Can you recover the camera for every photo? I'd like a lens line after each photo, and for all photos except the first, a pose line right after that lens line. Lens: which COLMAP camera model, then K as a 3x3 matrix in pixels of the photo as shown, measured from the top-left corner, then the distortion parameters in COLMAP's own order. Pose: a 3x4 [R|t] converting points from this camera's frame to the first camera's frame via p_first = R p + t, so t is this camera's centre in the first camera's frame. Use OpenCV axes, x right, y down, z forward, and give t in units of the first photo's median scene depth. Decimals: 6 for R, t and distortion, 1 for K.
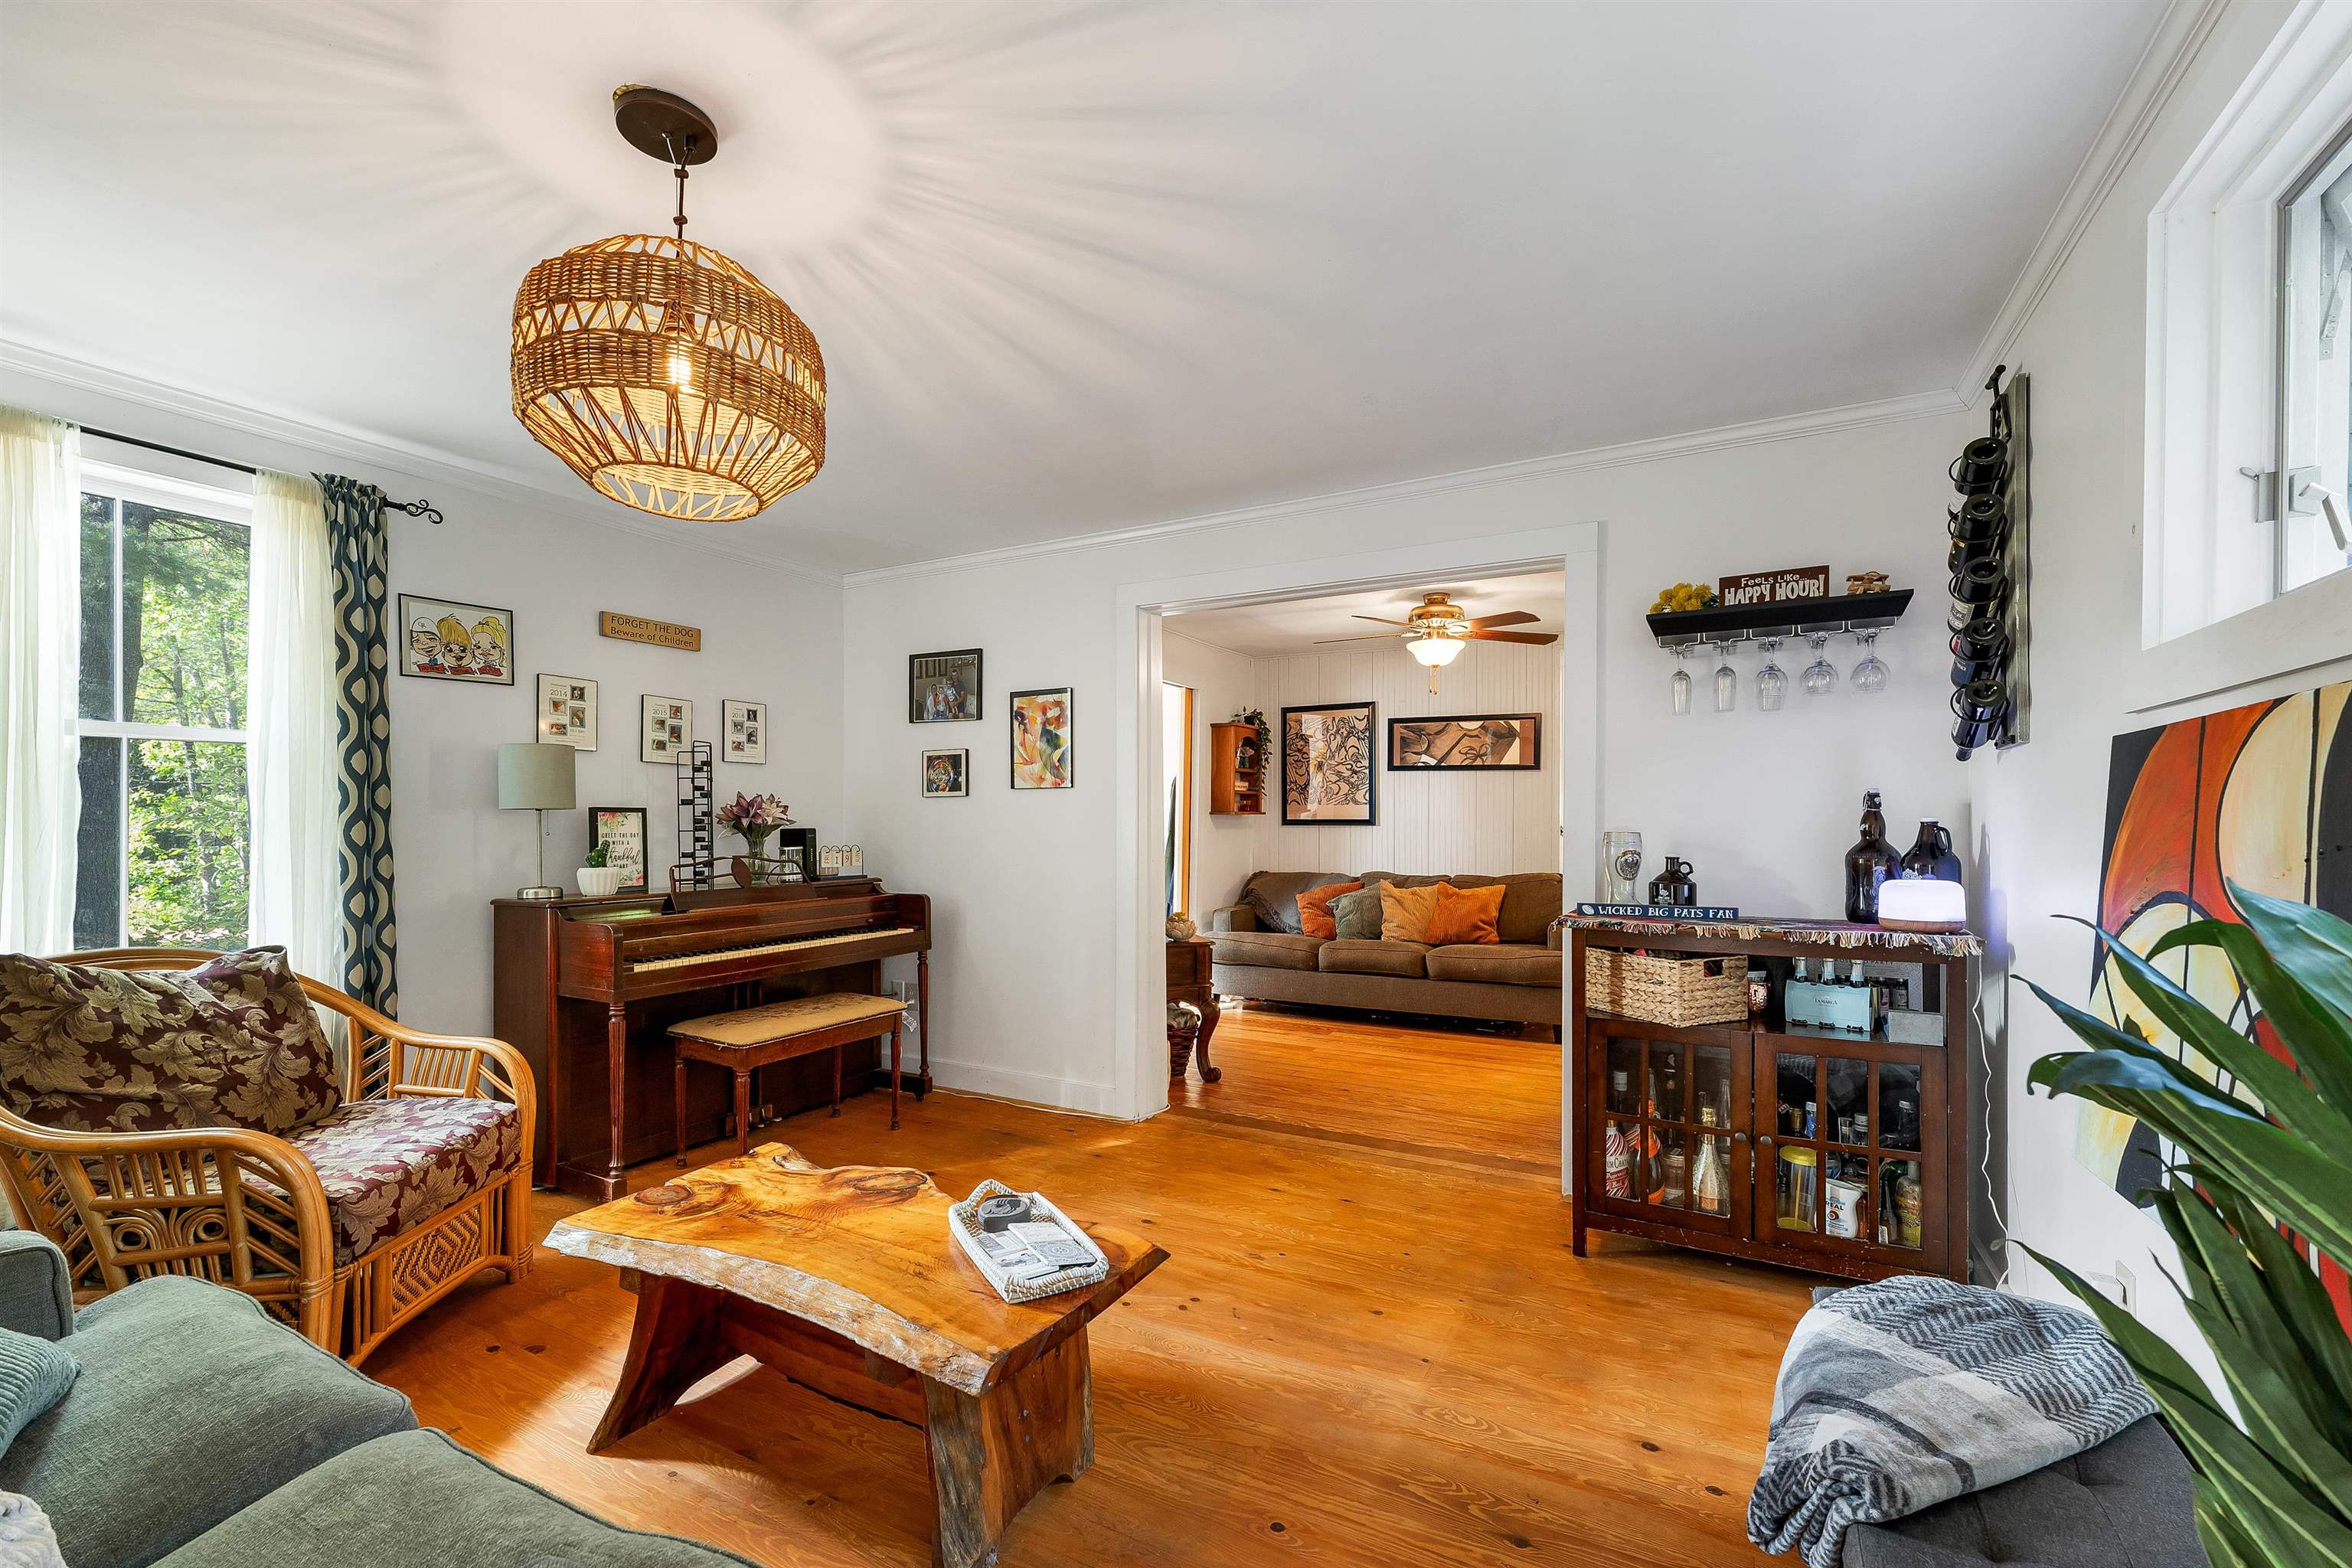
lens RADIAL K [[966.3, 0, 1175.5], [0, 966.3, 810.2], [0, 0, 1]] dist [-0.000231, -0.000082]
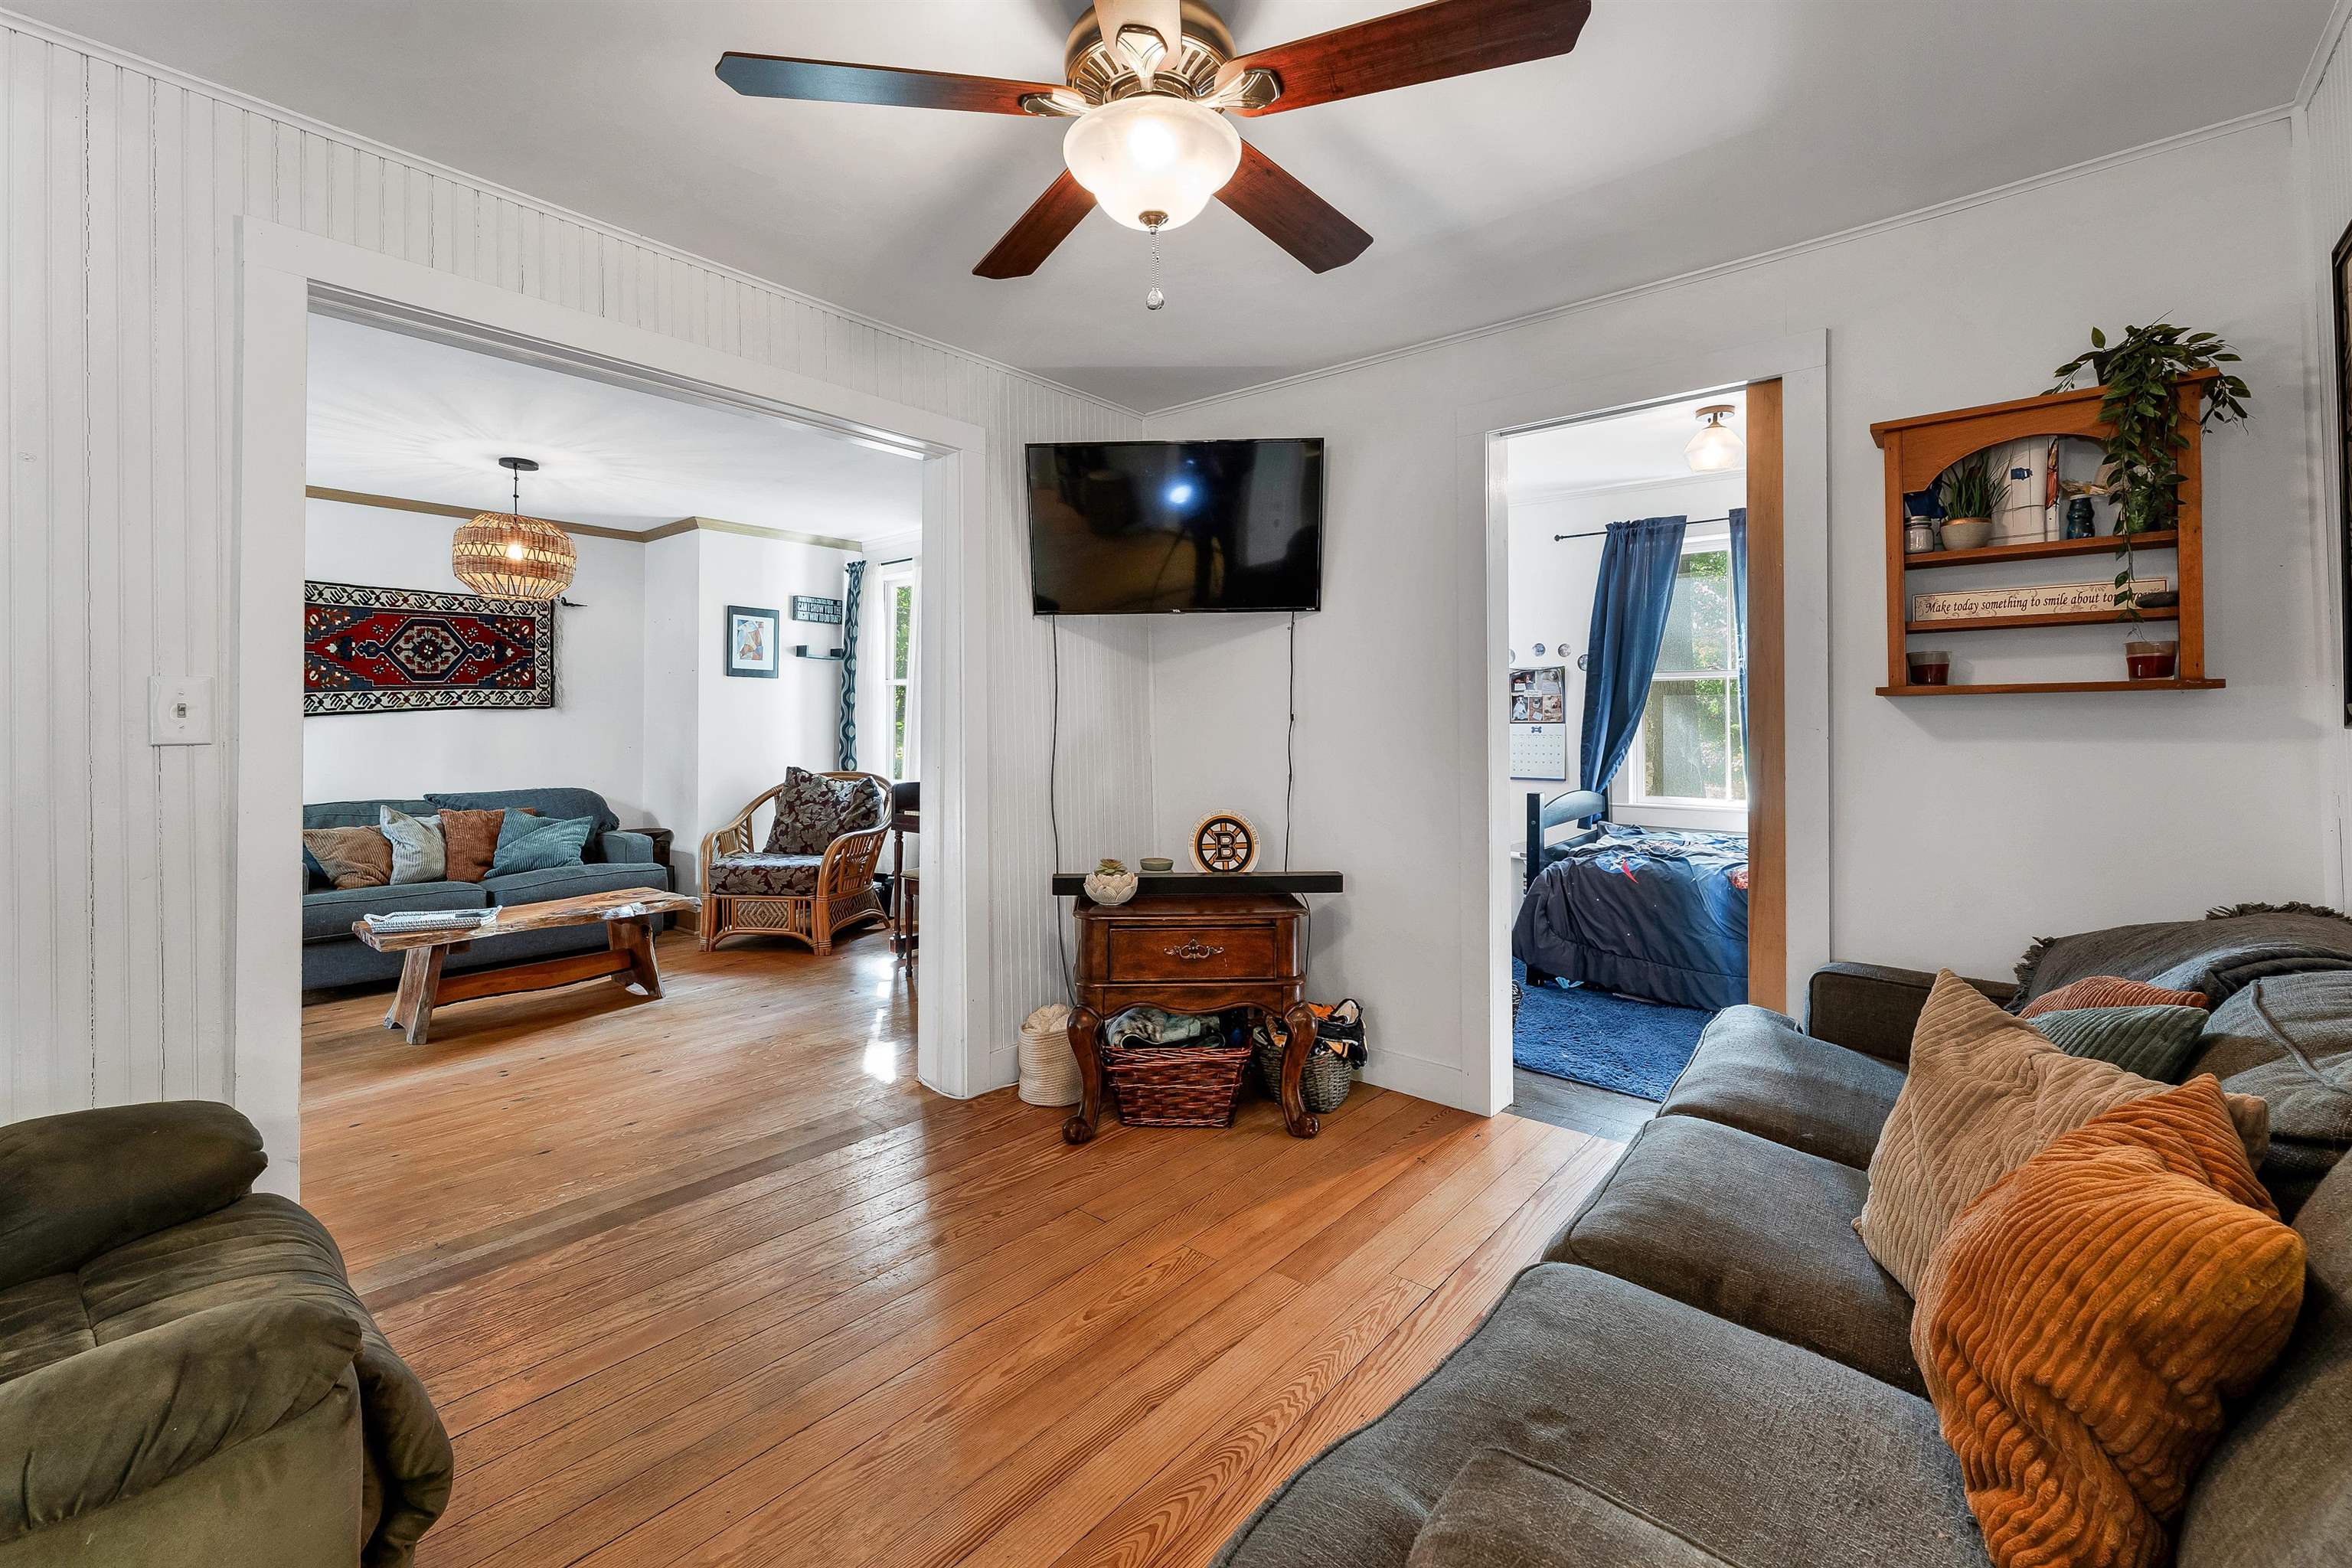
lens RADIAL K [[988.1, 0, 1172.4], [0, 988.1, 706.9], [0, 0, 1]] dist [-0.001054, -0.000350]
pose [[-0.199199, -0.018849, -0.979778, 0.930247], [0.010058, 0.999723, -0.021277, 0.028080], [0.979908, -0.014093, -0.198954, 1.713856]]
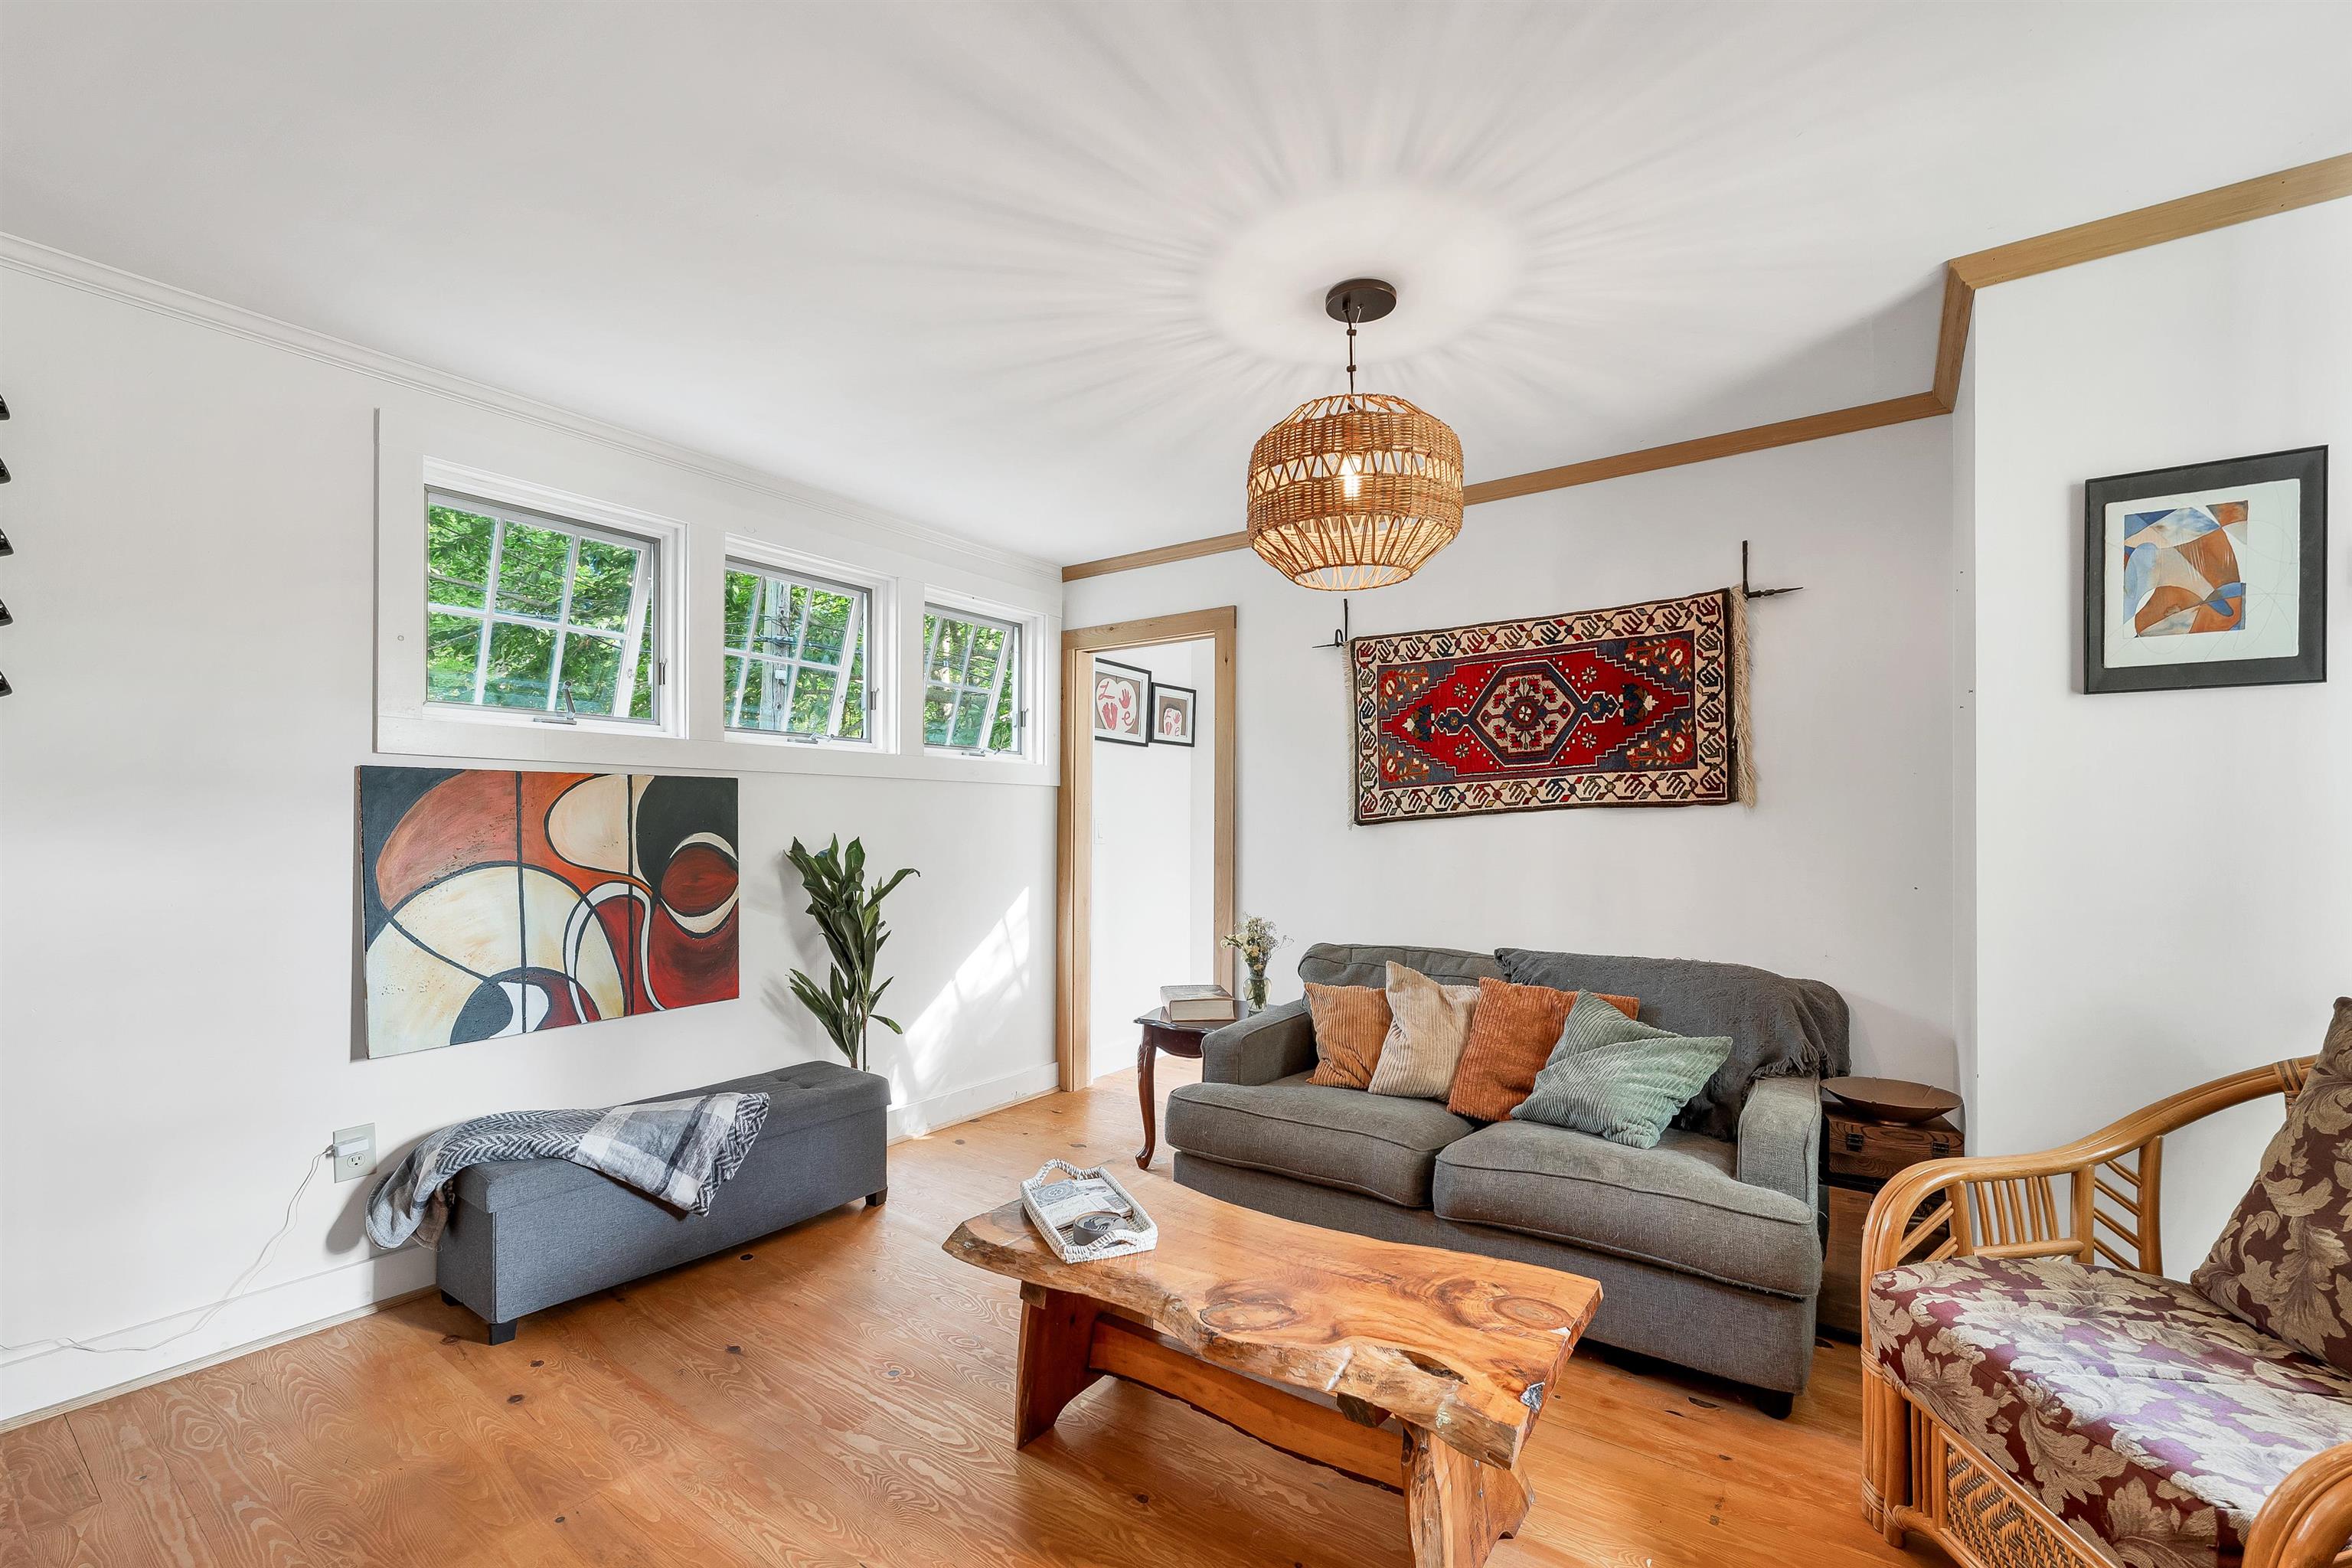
lens RADIAL K [[975.7, 0, 1177.4], [0, 975.7, 819.3], [0, 0, 1]] dist [0.000759, -0.000085]
pose [[-0.992159, -0.001925, 0.124967, -0.228796], [-0.004079, 0.999848, -0.016979, 0.012745], [-0.124915, -0.017355, -0.992016, 1.201607]]
